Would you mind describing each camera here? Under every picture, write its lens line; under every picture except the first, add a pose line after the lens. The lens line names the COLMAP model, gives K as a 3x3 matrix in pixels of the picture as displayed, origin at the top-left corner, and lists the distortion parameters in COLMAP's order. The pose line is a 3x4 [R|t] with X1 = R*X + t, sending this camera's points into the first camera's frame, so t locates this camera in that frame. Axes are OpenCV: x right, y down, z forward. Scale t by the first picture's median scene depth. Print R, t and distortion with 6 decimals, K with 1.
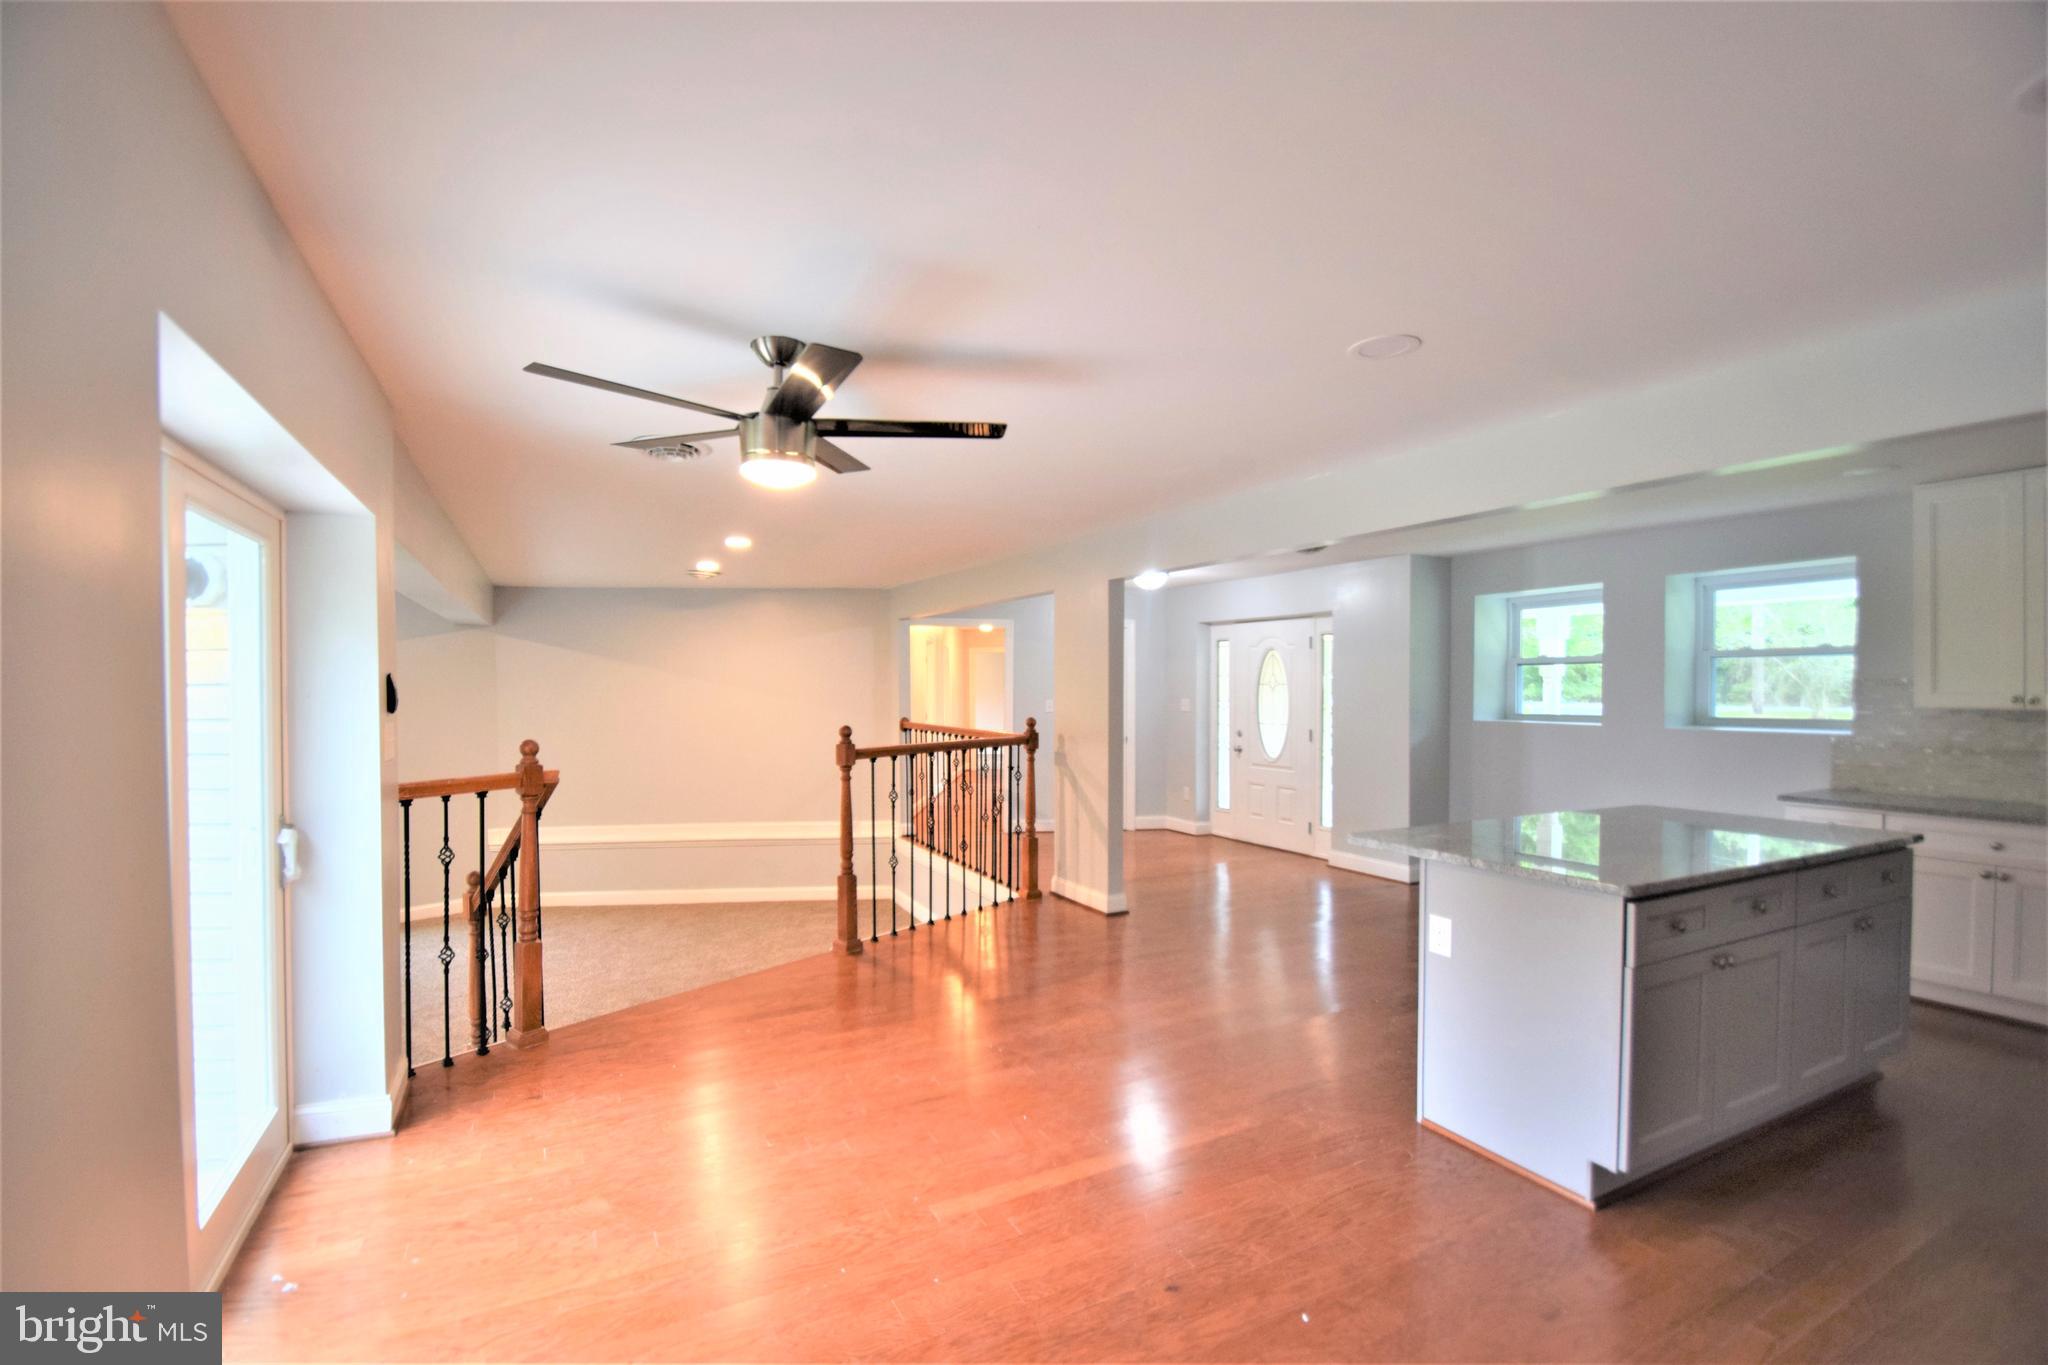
lens RADIAL K [[898.5, 0, 990.8], [0, 898.5, 703.8], [0, 0, 1]] dist [0.014377, -0.017155]
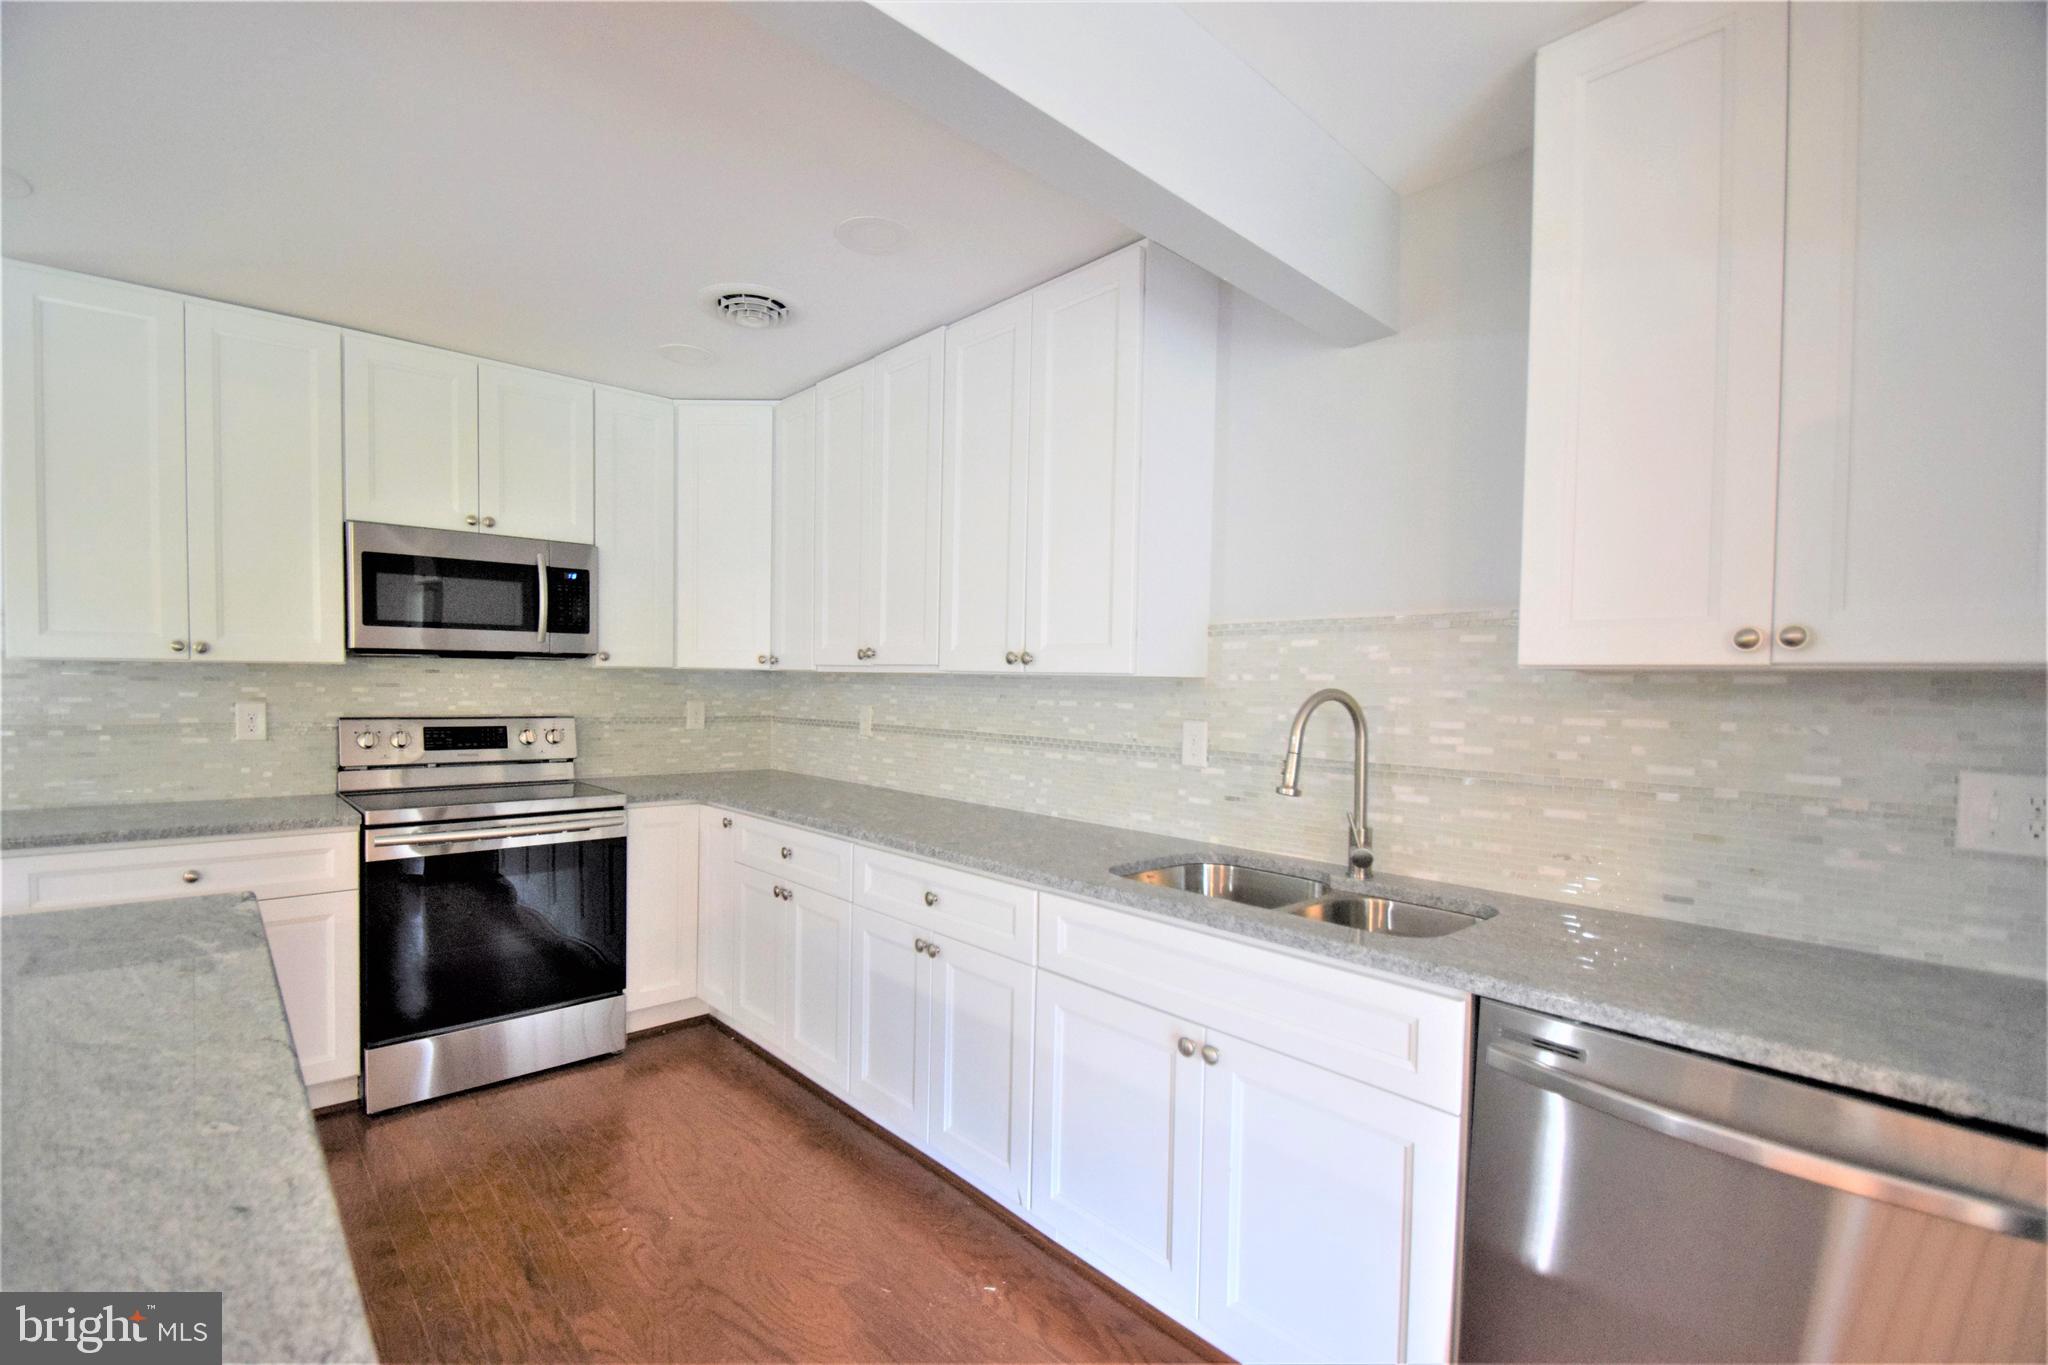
lens RADIAL K [[898.5, 0, 990.8], [0, 898.5, 703.8], [0, 0, 1]] dist [0.014377, -0.017155]
pose [[-0.267335, -0.027839, 0.963201, 0.253892], [0.000895, 0.999575, 0.029138, 0.013068], [-0.963603, 0.008652, -0.267197, 0.423725]]
